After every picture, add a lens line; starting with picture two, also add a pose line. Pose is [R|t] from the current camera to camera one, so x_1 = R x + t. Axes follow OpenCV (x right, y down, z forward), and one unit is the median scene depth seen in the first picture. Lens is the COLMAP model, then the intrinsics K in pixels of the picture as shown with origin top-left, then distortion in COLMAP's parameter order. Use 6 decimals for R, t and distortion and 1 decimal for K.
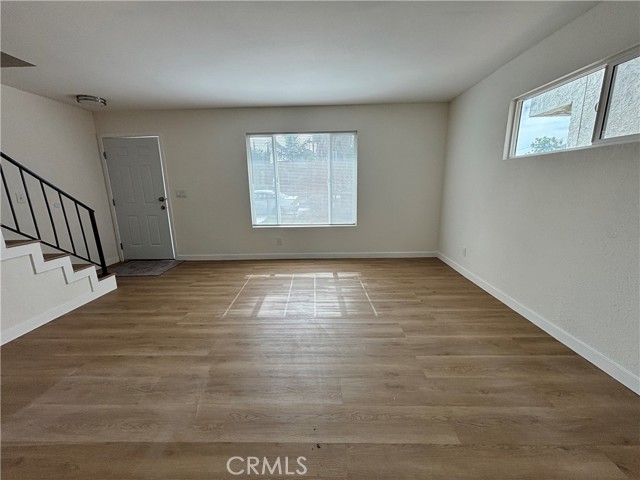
lens RADIAL K [[259.0, 0, 322.4], [0, 259.0, 239.0], [0, 0, 1]] dist [0.000642, -0.001580]
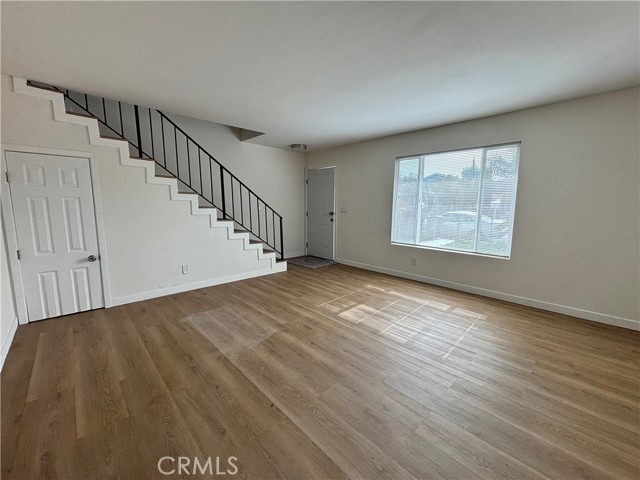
lens RADIAL K [[259.0, 0, 324.6], [0, 259.0, 240.8], [0, 0, 1]] dist [0.000642, -0.001580]
pose [[0.715288, 0.125273, -0.687510, 0.344101], [-0.171599, 0.985166, 0.000977, -0.015806], [0.677434, 0.117277, 0.726175, 0.055837]]
